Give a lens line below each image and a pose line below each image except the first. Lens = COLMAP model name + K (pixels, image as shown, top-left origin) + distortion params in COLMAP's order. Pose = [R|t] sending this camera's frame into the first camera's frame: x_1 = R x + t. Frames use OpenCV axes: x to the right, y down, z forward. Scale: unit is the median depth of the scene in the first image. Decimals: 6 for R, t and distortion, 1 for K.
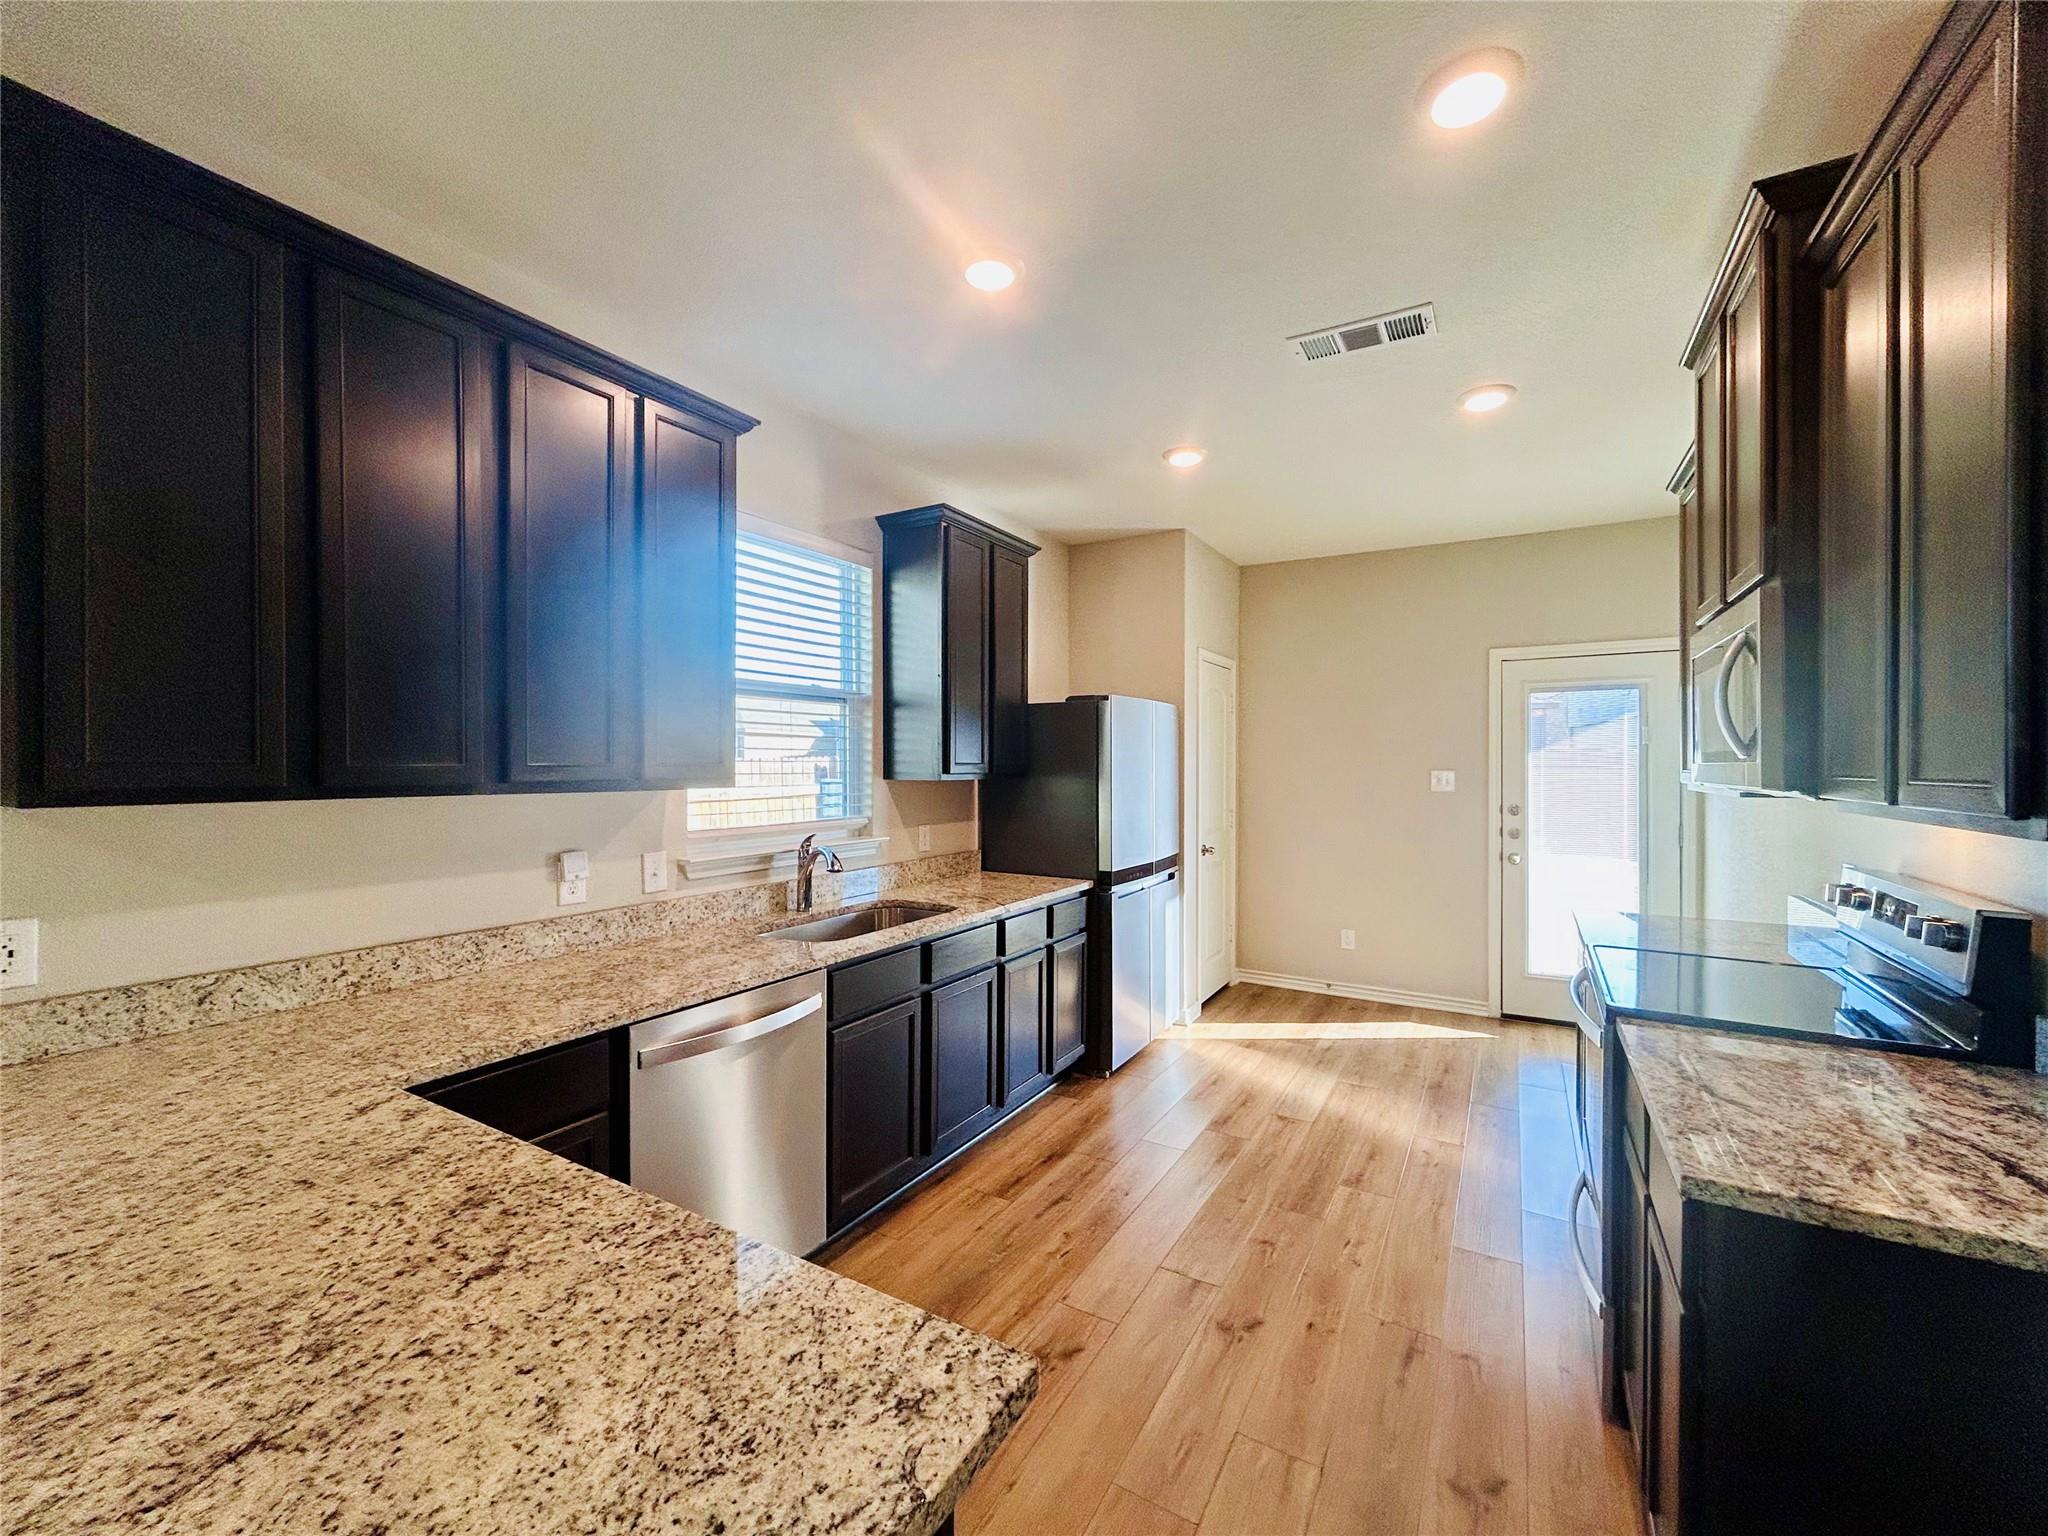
lens RADIAL K [[821.3, 0, 1024.4], [0, 821.3, 765.5], [0, 0, 1]] dist [0.000163, -0.000090]
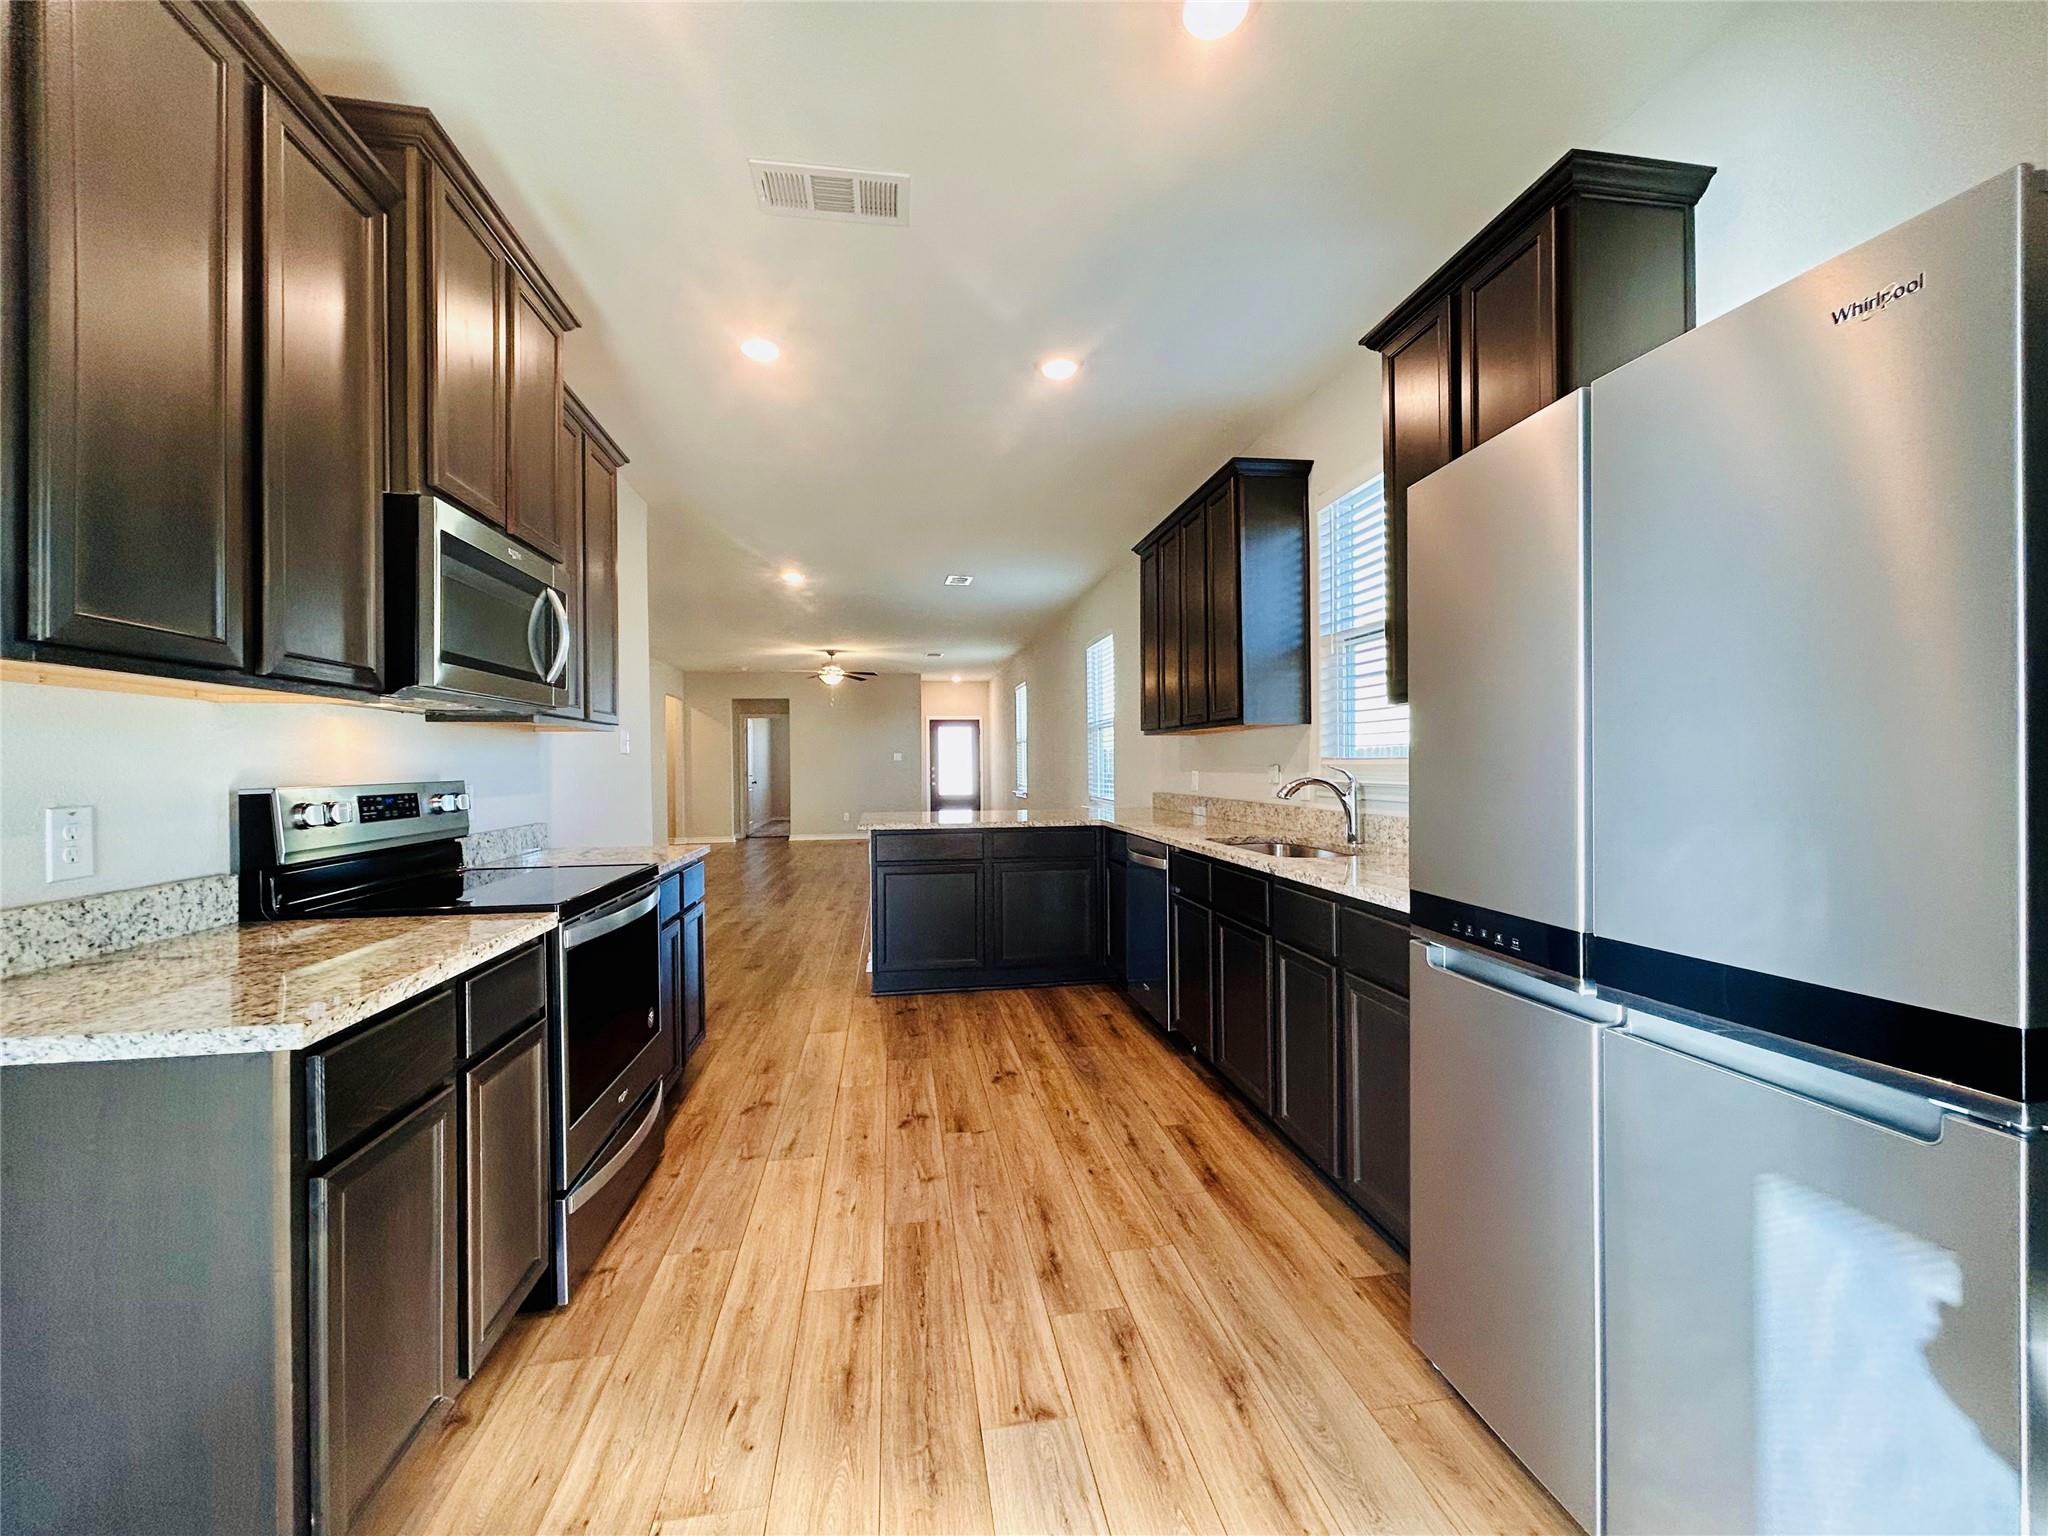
lens RADIAL K [[821.3, 0, 1026.2], [0, 821.3, 764.4], [0, 0, 1]] dist [0.000163, -0.000090]
pose [[-0.766157, 0.005452, -0.642630, 0.739424], [0.005847, 0.999982, 0.001513, 0.081121], [0.642626, -0.002599, -0.766175, 1.624348]]
